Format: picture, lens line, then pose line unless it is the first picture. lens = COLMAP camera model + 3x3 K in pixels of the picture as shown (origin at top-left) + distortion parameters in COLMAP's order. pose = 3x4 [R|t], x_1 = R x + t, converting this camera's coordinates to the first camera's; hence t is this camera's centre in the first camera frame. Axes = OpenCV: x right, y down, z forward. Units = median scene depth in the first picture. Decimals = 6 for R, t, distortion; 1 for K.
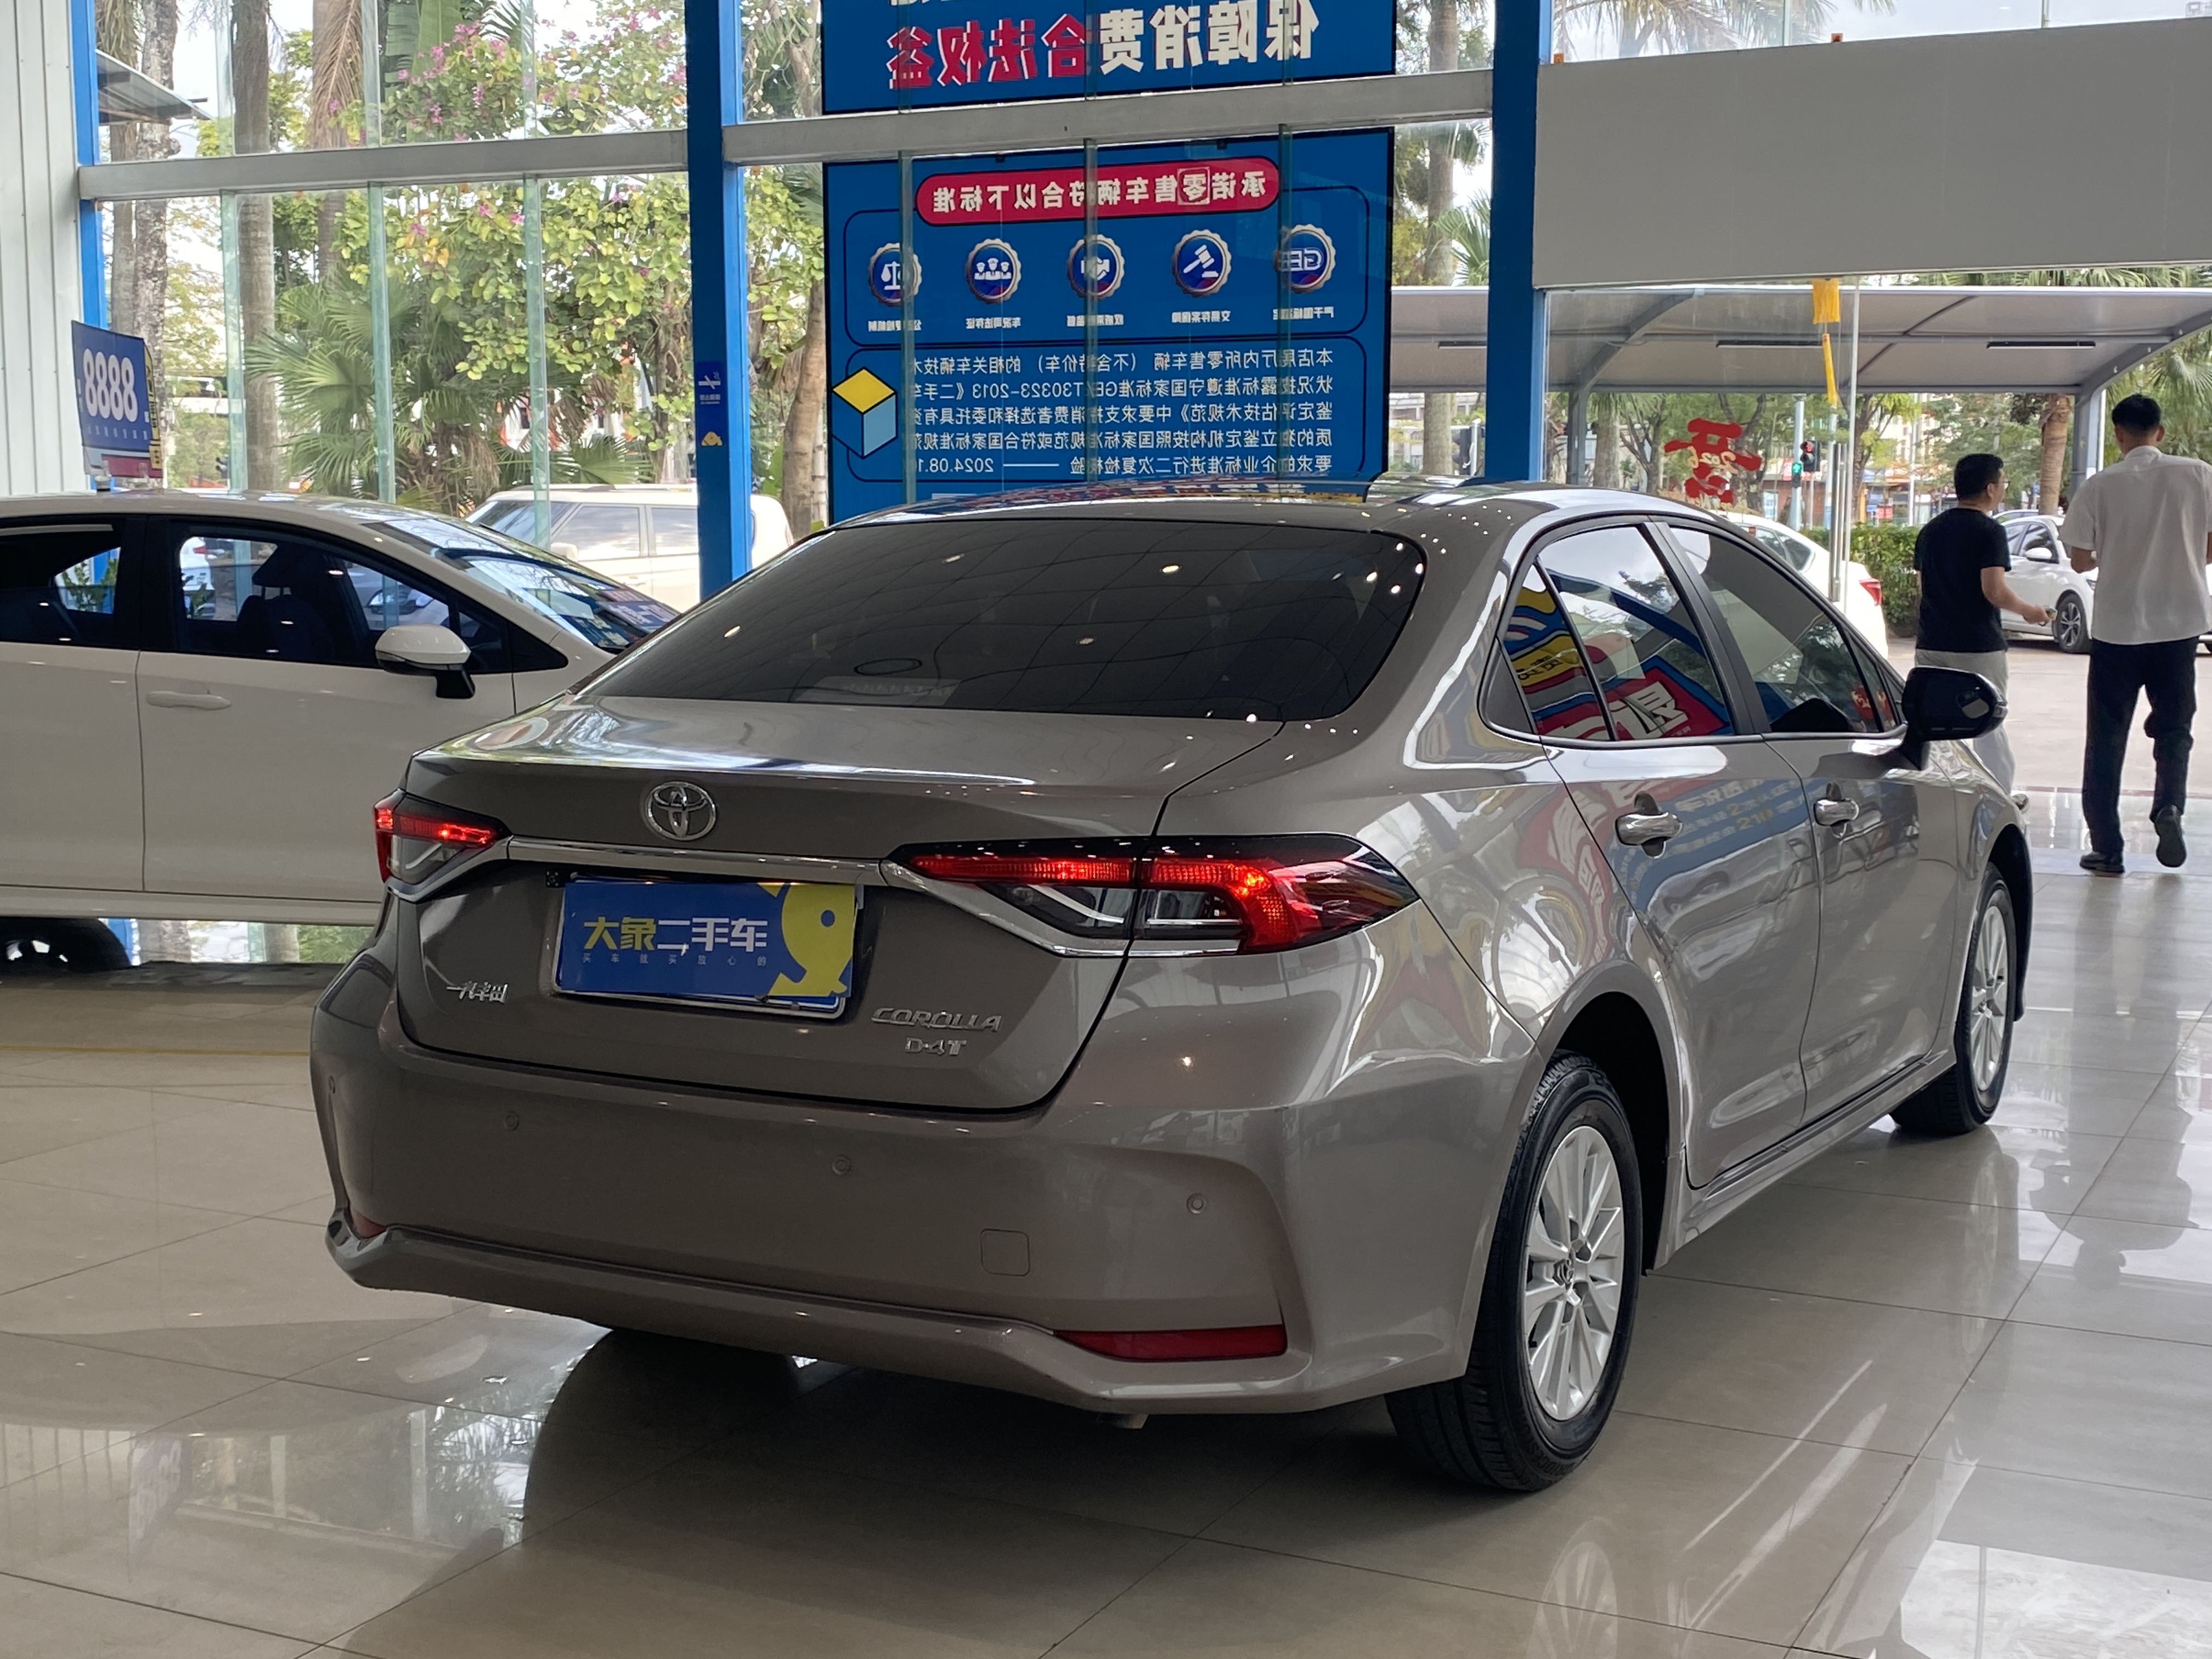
lens RADIAL K [[2786.8, 0, 1100.3], [0, 2786.8, 920.1], [0, 0, 1]] dist [0.129174, -0.056936]
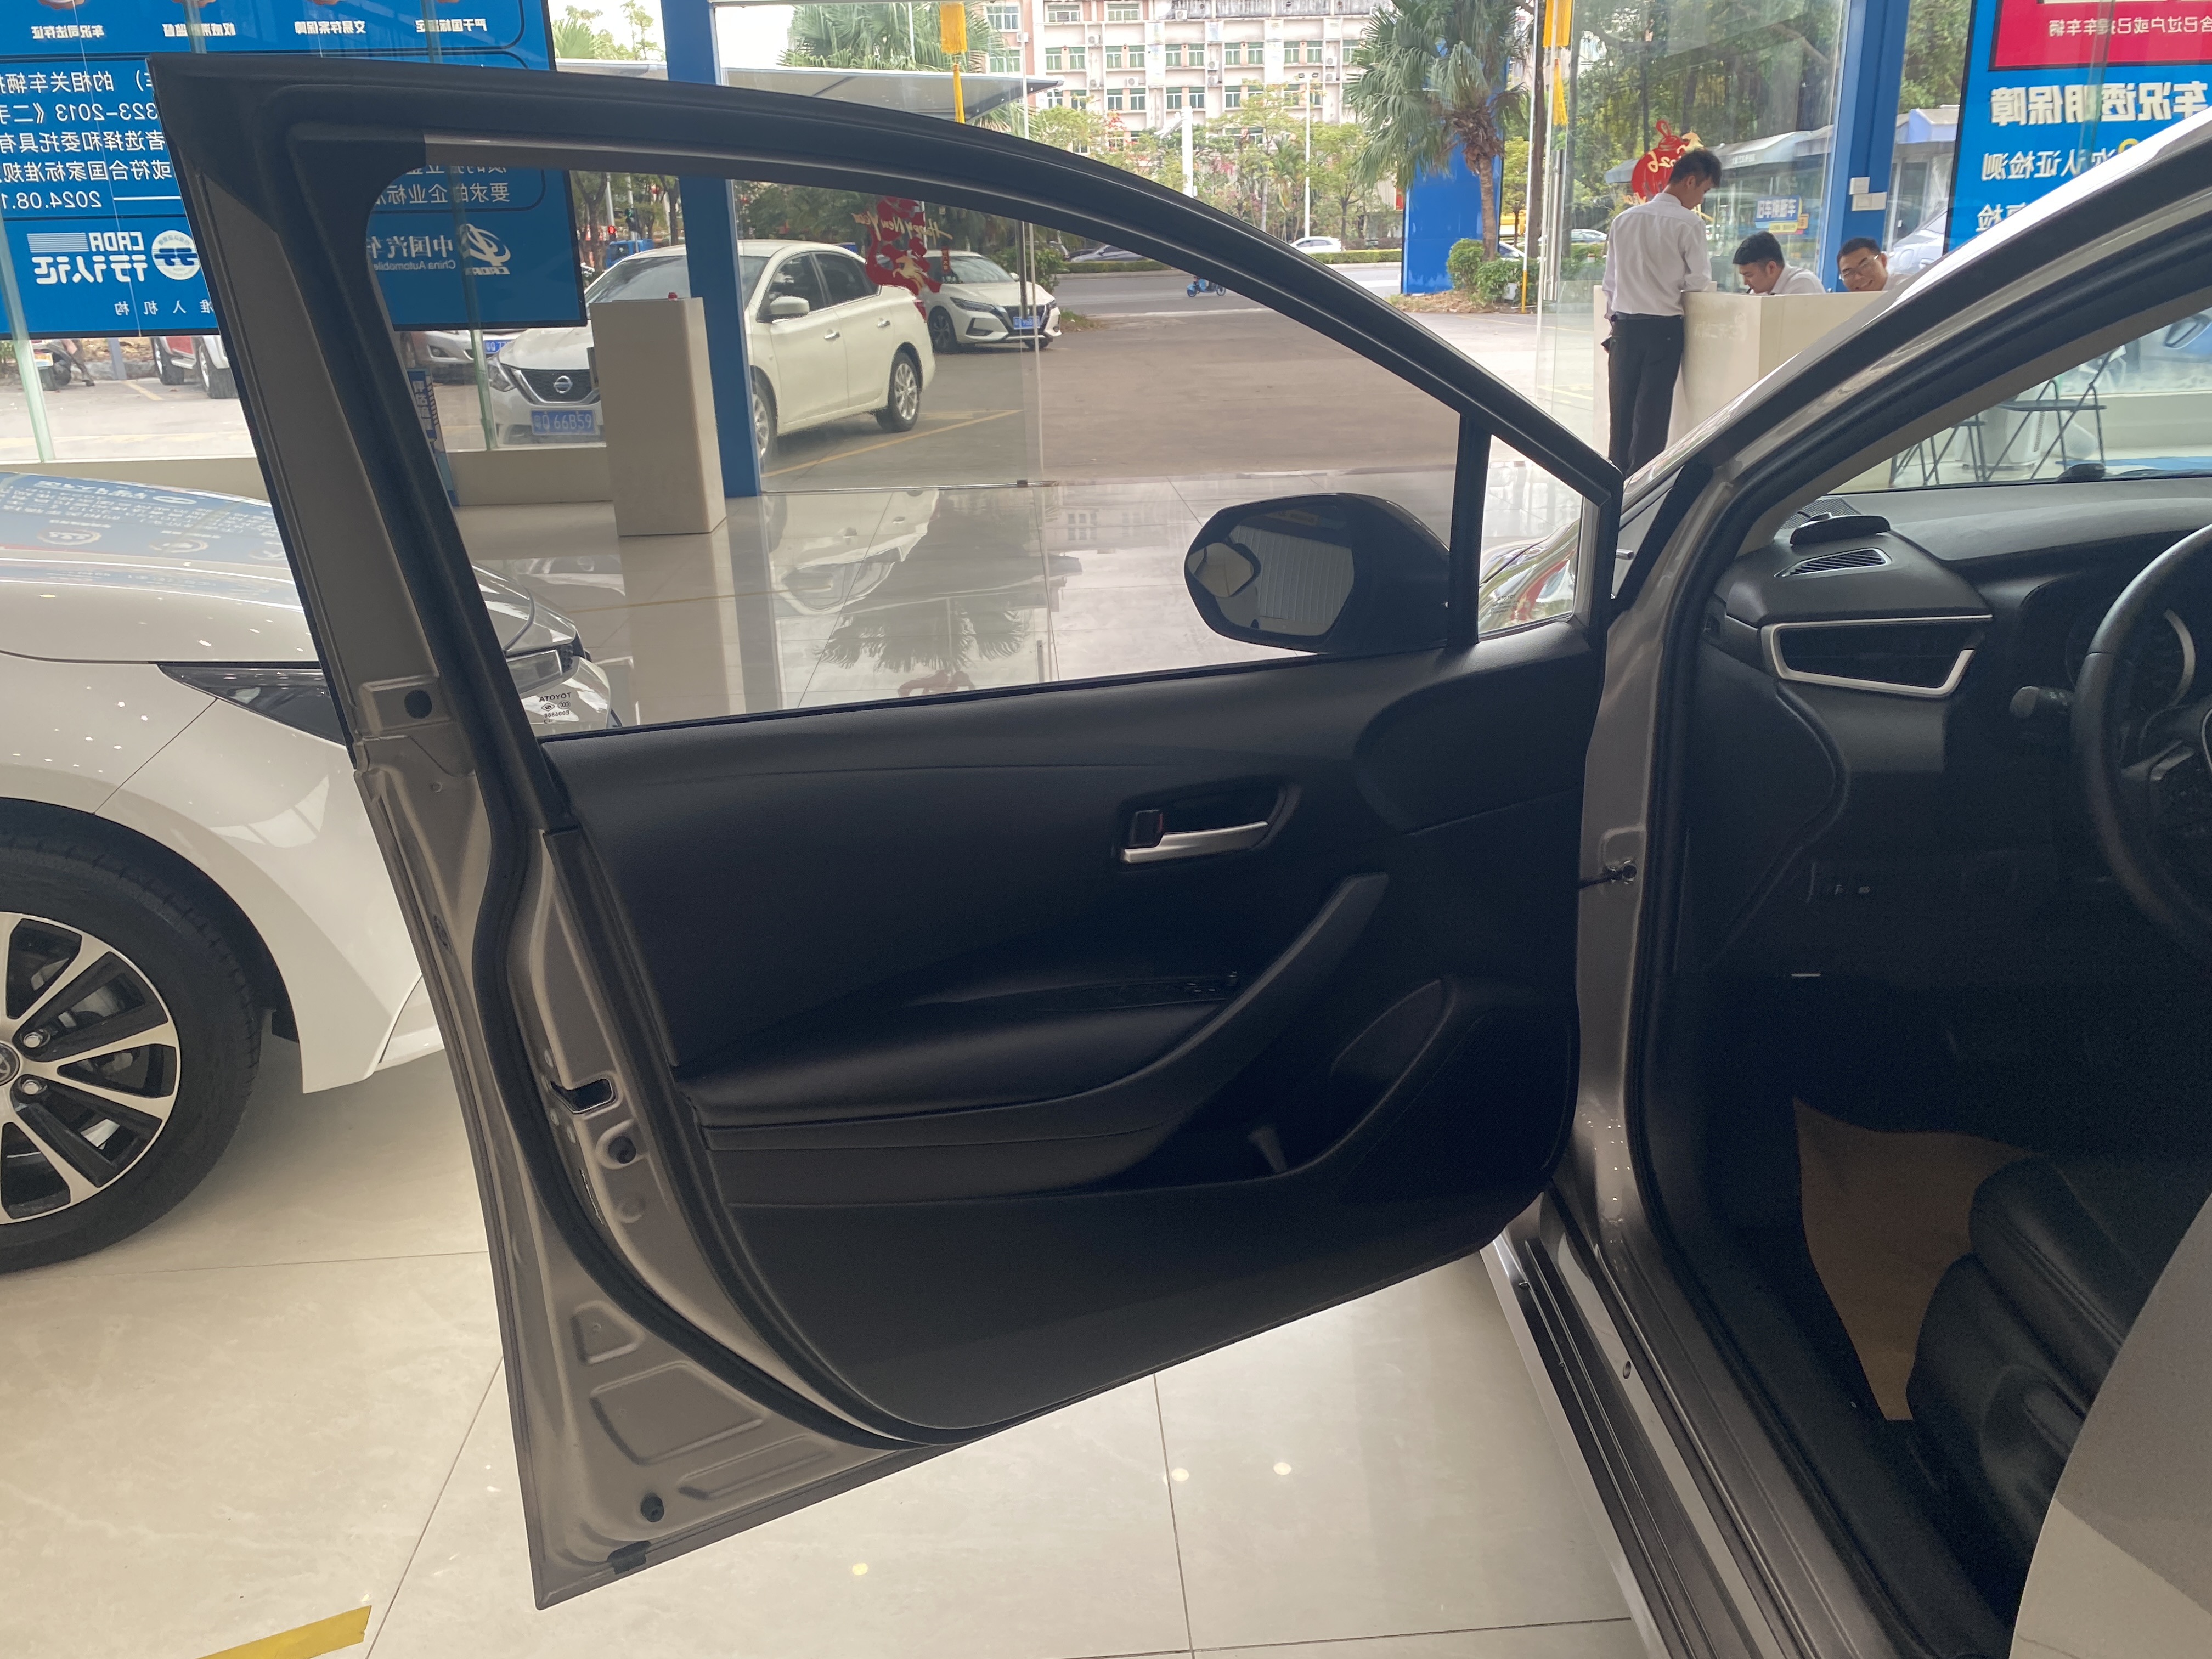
lens RADIAL K [[1733.8, 0, 1106.0], [0, 1733.8, 829.5], [0, 0, 1]] dist [0.062912, -0.056471]
pose [[0.868859, -0.181792, 0.460473, -0.057866], [0.100507, 0.975541, 0.195493, -0.044670], [-0.484749, -0.123575, 0.865880, 0.339169]]
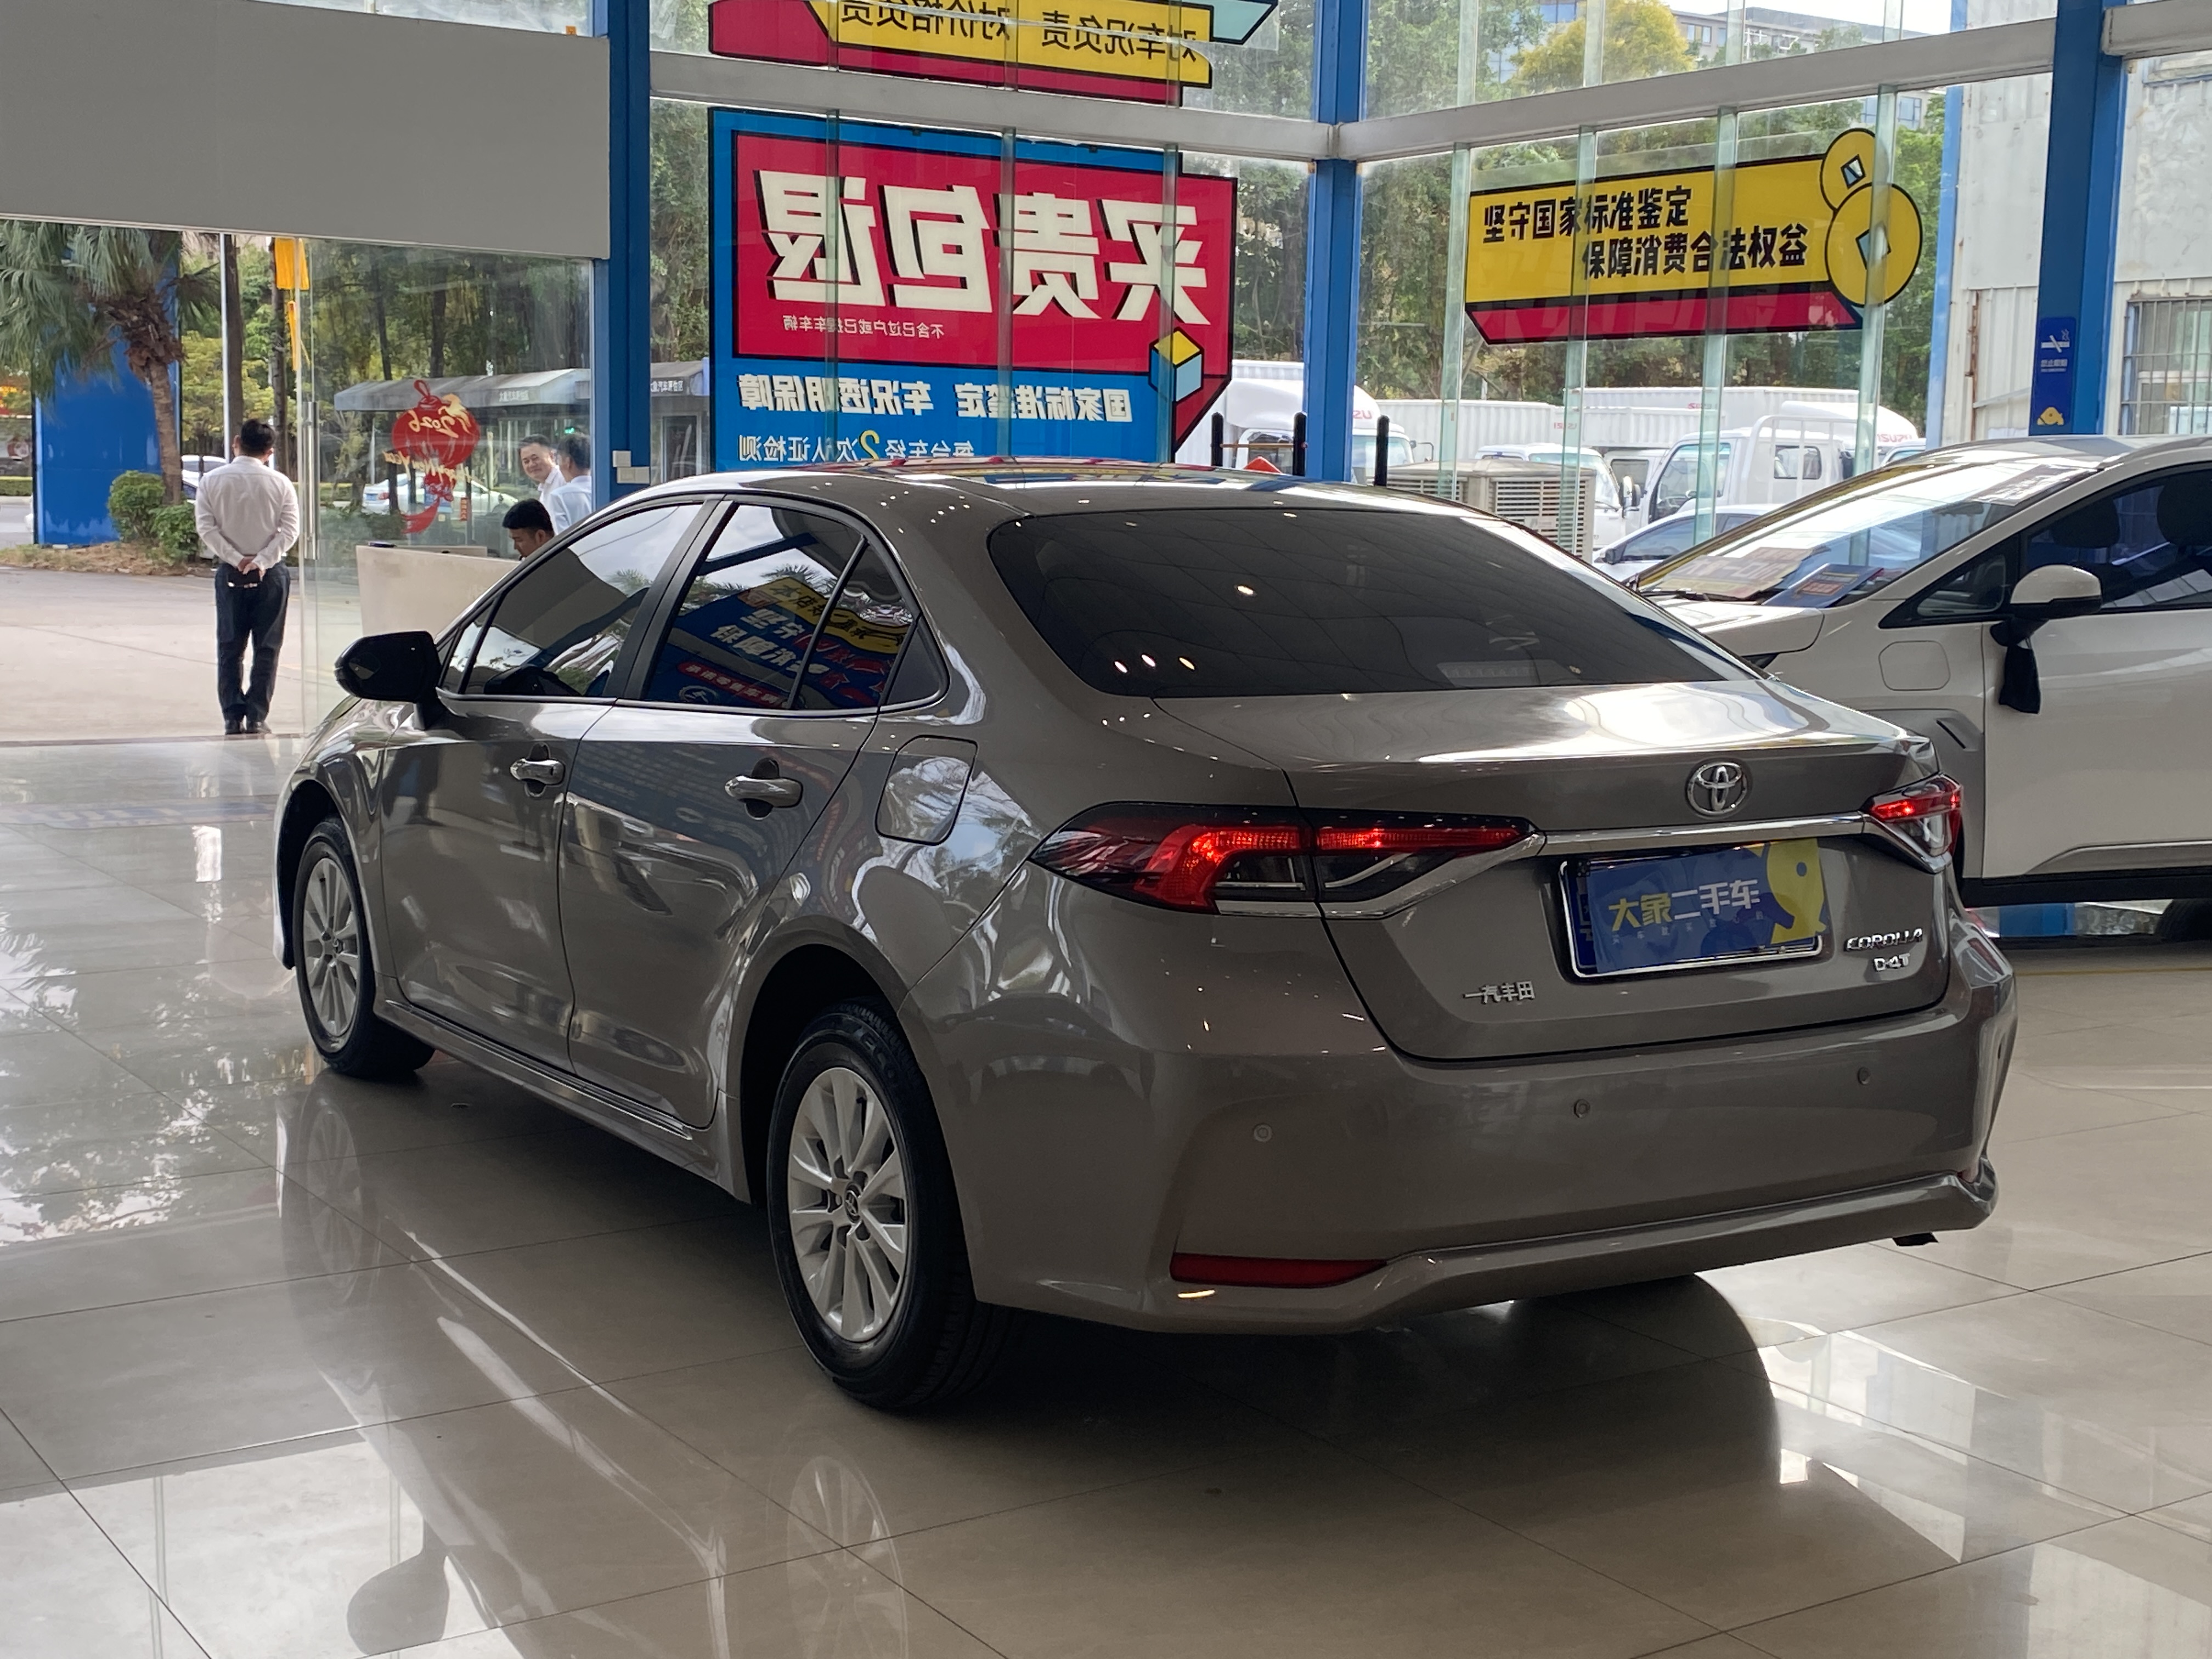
lens RADIAL K [[2818.8, 0, 1106.0], [0, 2818.8, 829.5], [0, 0, 1]] dist [0.140113, -0.057006]
pose [[0.502985, -0.096288, 0.858915, -0.269407], [0.104417, 0.993266, 0.050202, -0.022835], [-0.857964, 0.064435, 0.509652, 0.141244]]
